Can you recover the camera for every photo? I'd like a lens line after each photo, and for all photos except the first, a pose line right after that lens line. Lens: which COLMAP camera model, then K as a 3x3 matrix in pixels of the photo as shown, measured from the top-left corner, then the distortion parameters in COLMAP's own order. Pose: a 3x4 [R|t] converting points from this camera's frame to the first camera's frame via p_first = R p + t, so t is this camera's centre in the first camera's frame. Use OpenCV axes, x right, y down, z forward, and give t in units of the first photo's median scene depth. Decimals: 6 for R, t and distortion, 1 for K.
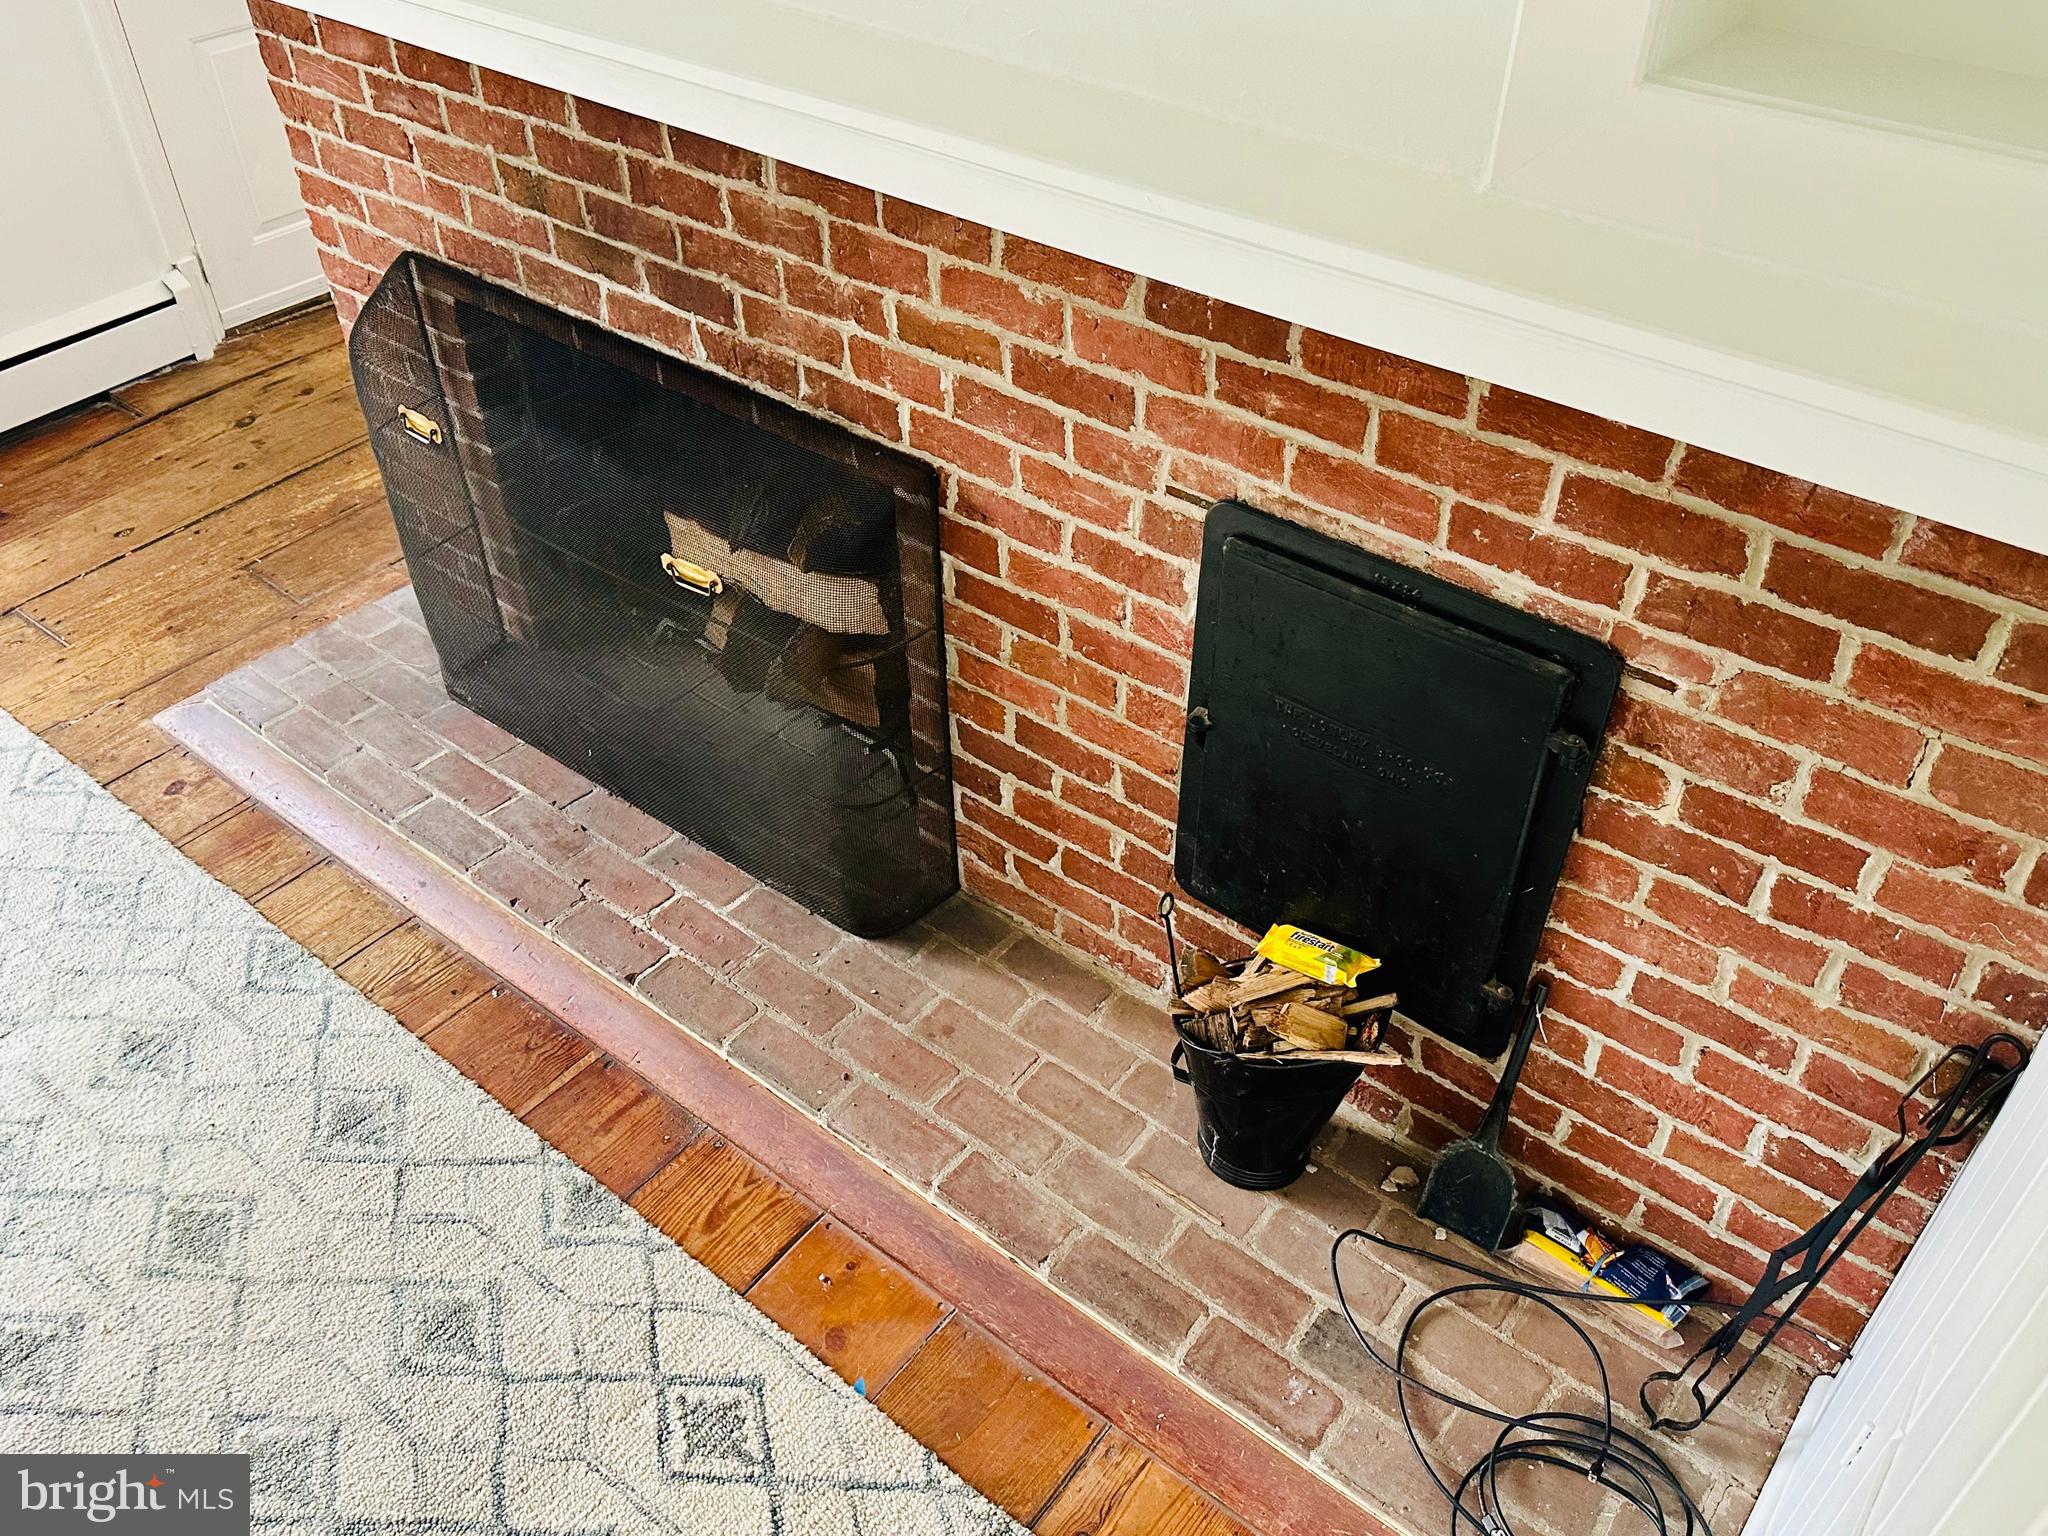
lens RADIAL K [[1626.7, 0, 1040.3], [0, 1626.7, 776.0], [0, 0, 1]] dist [0.034727, -0.062730]
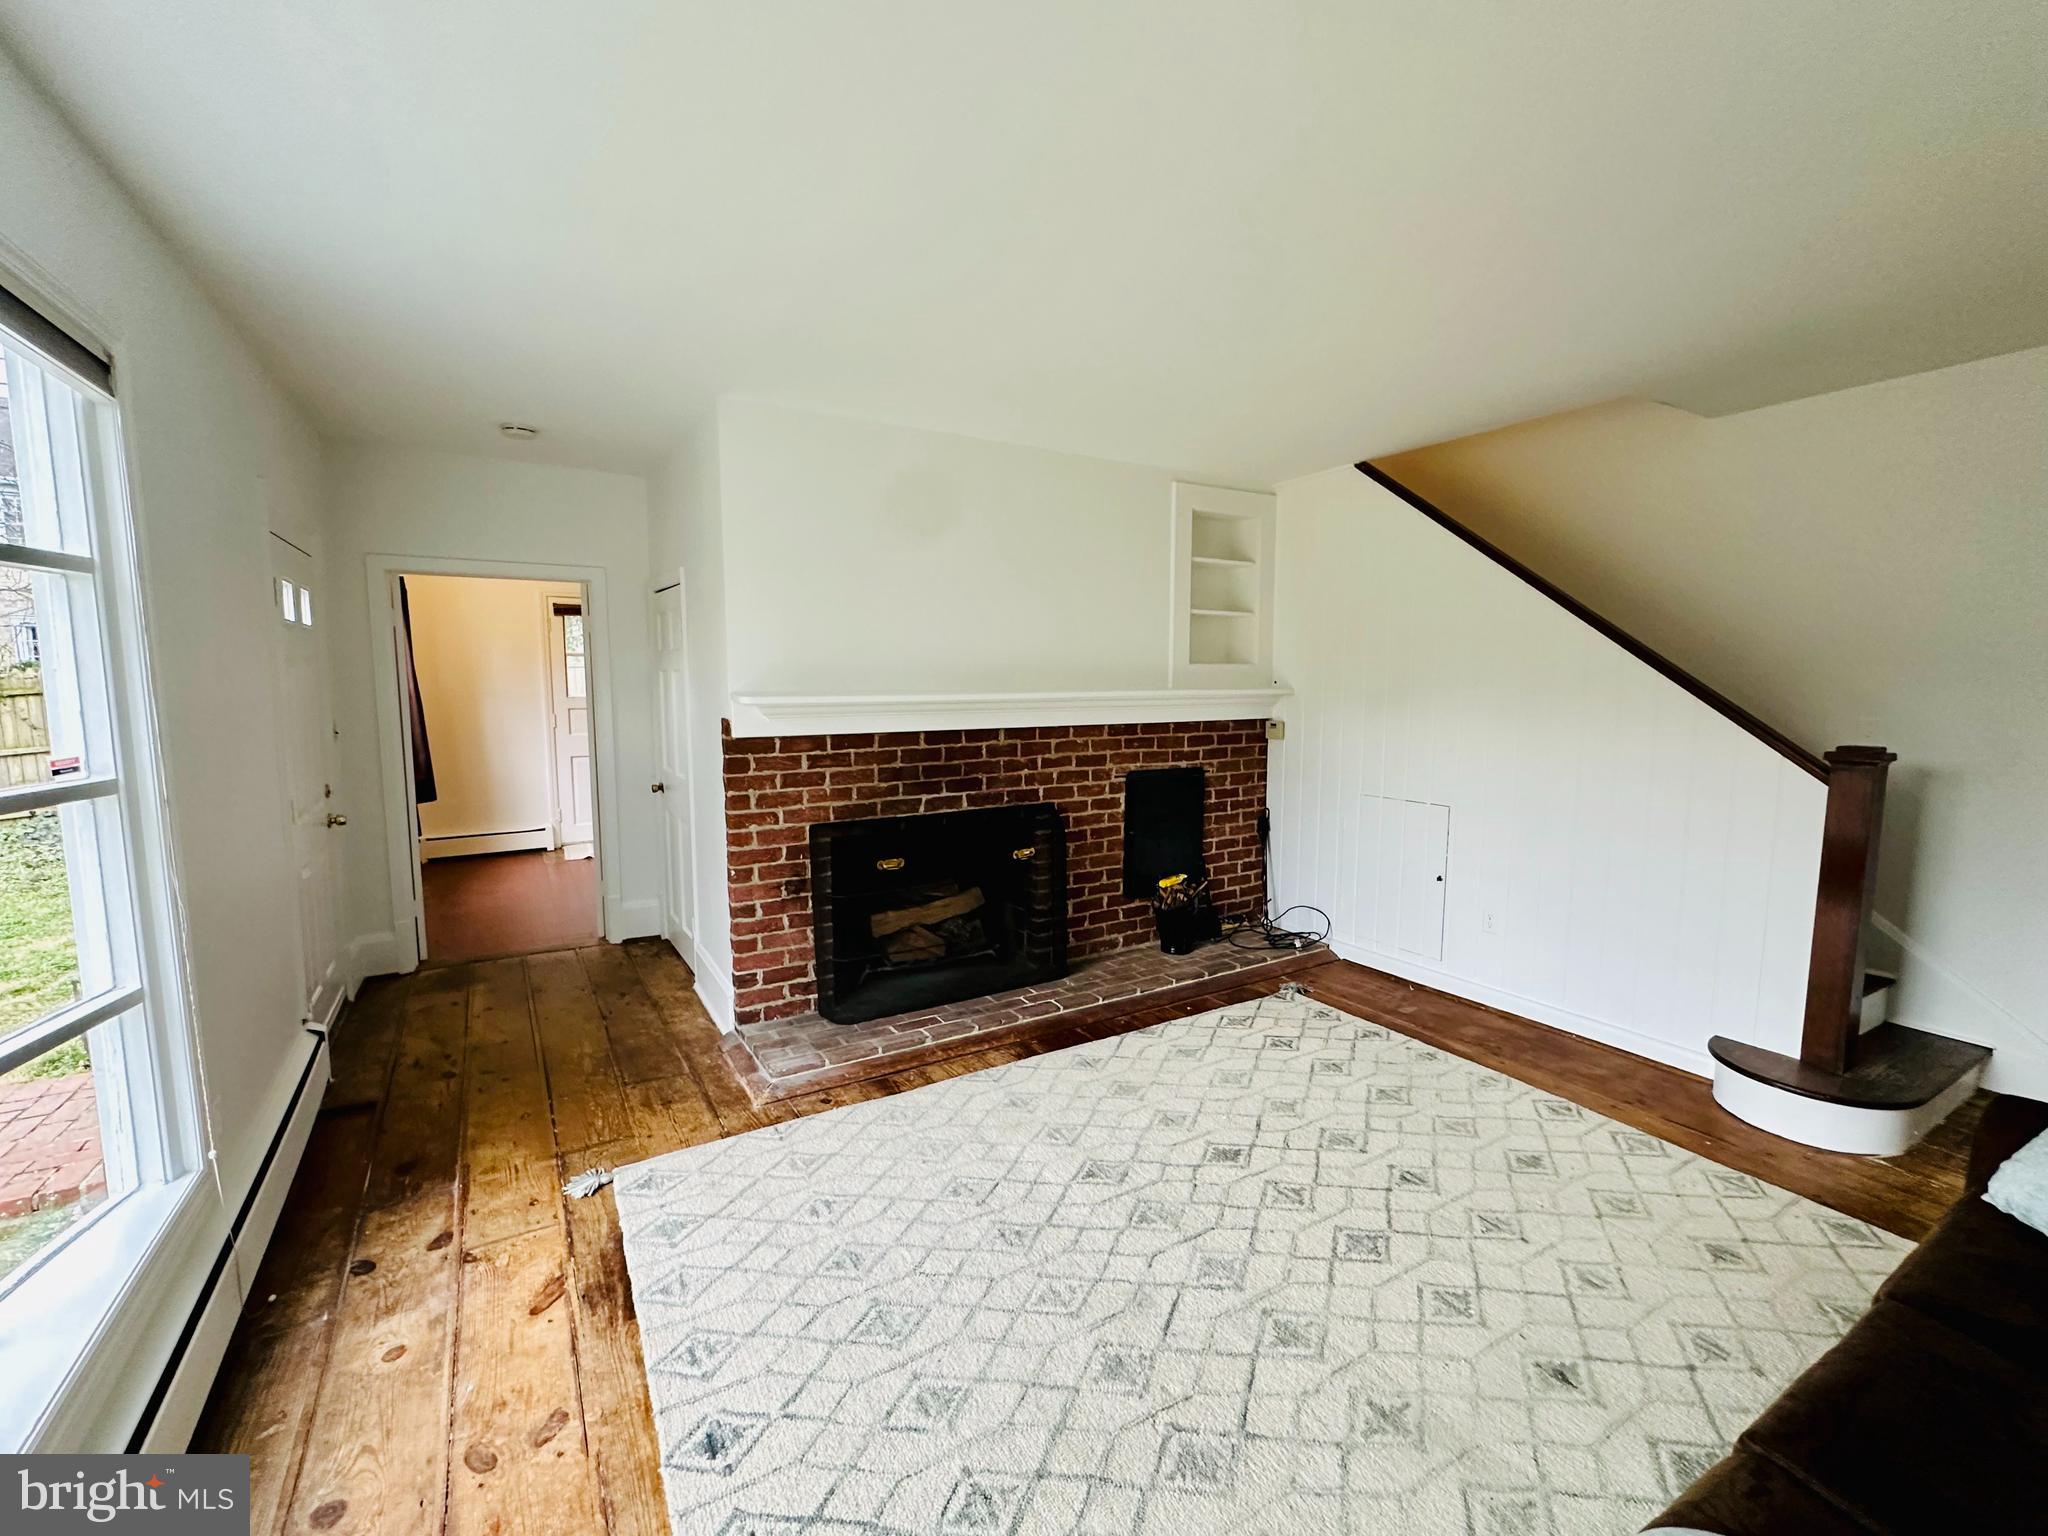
lens RADIAL K [[873.9, 0, 1026.8], [0, 873.9, 766.2], [0, 0, 1]] dist [-0.000109, 0.000279]
pose [[0.356666, -0.105672, 0.928236, -1.601984], [0.603802, 0.784253, -0.142724, -0.013487], [-0.712891, 0.611376, 0.343521, 0.300980]]
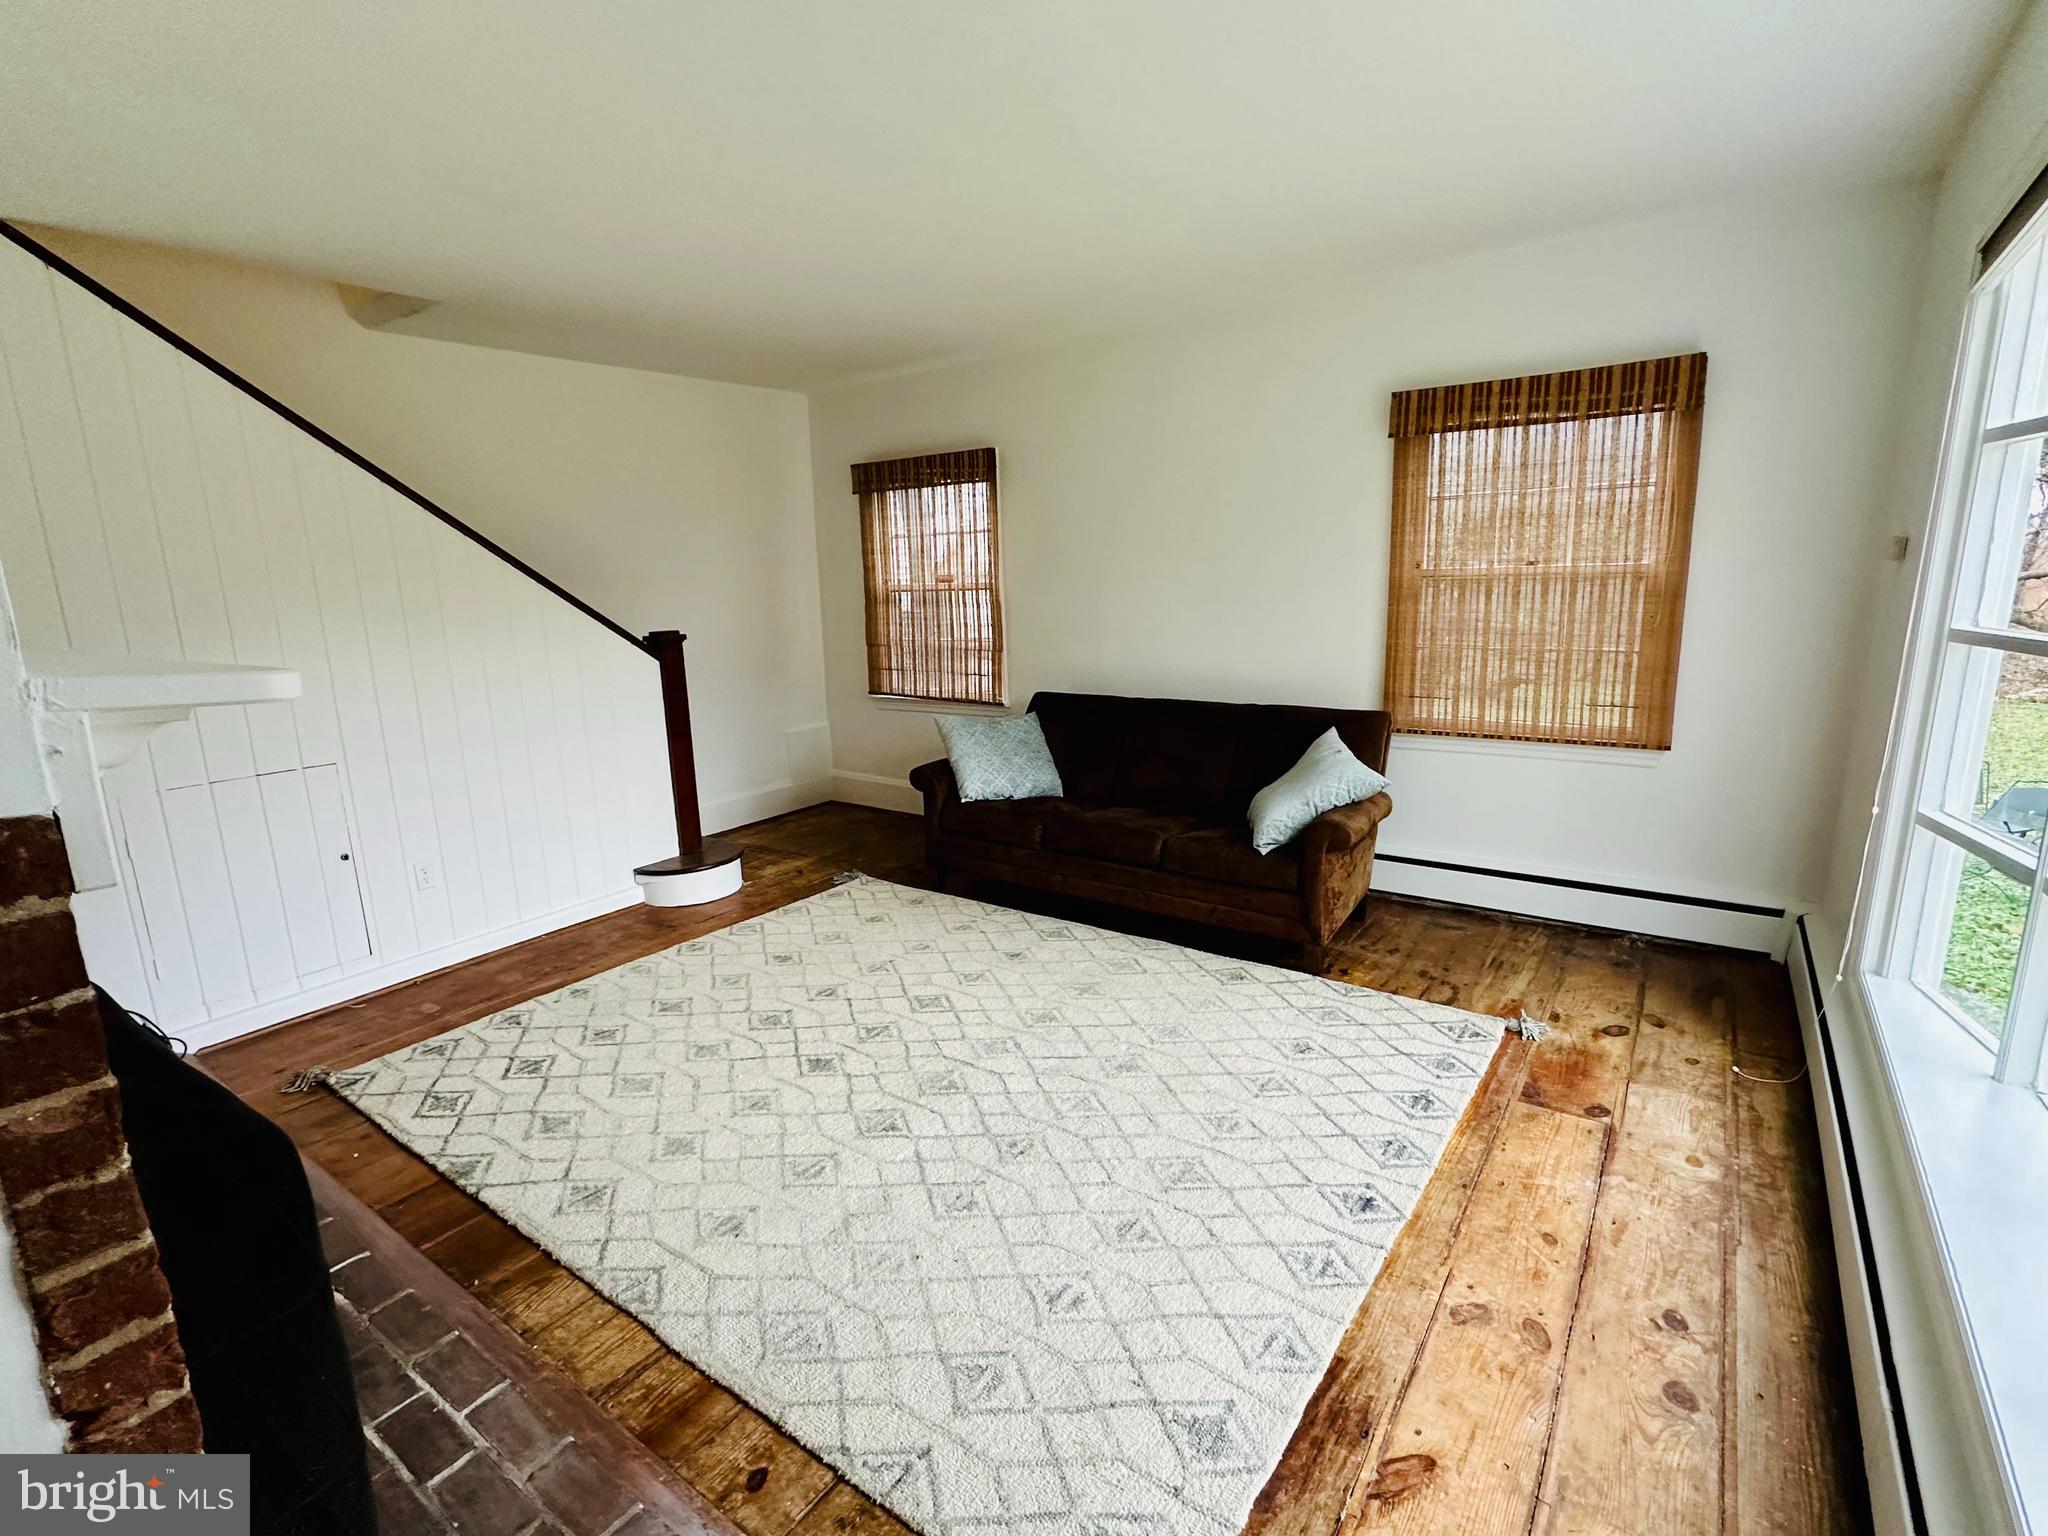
lens RADIAL K [[957.1, 0, 1023.9], [0, 957.1, 777.3], [0, 0, 1]] dist [-0.003968, 0.001234]
pose [[-0.998906, 0.034468, -0.031595, -0.803455], [-0.003805, 0.613554, 0.789643, -0.770227], [0.046603, 0.788900, -0.612752, 1.222253]]
